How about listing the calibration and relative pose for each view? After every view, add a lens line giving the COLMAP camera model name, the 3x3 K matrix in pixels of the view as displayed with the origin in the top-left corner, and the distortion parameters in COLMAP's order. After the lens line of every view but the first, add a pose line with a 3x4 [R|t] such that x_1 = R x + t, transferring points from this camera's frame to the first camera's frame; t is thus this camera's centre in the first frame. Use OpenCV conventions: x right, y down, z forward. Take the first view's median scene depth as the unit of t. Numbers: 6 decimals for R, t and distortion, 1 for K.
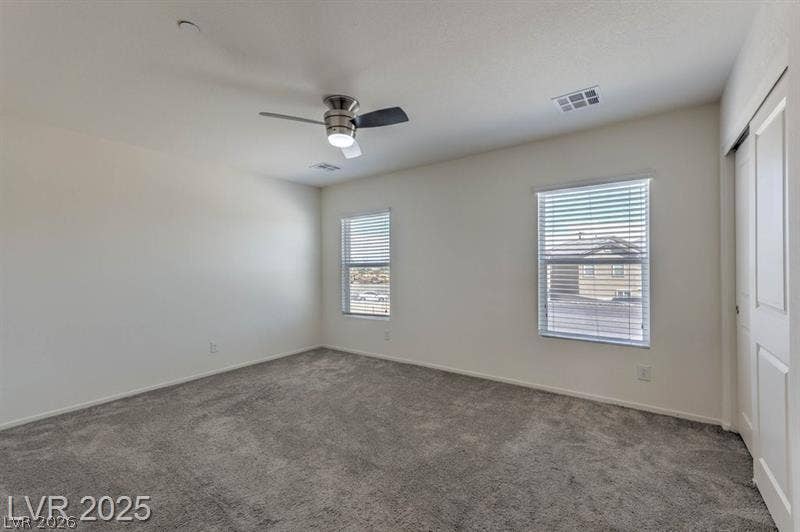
lens RADIAL K [[330.8, 0, 398.1], [0, 330.8, 264.3], [0, 0, 1]] dist [0.002940, 0.000081]
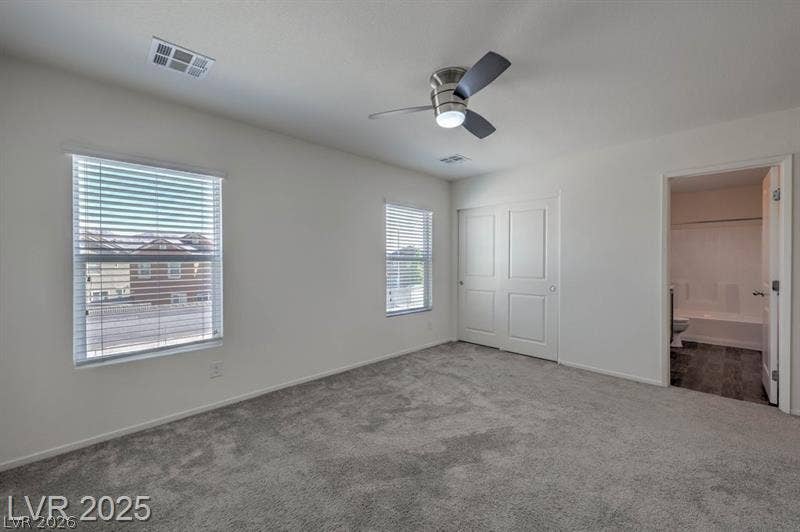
lens RADIAL K [[330.8, 0, 391.8], [0, 330.8, 265.3], [0, 0, 1]] dist [0.002940, 0.000081]
pose [[0.177629, -0.005707, 0.984081, -0.723572], [-0.005655, 0.999961, 0.006820, 0.006087], [-0.984081, -0.006776, 0.177589, 0.664226]]
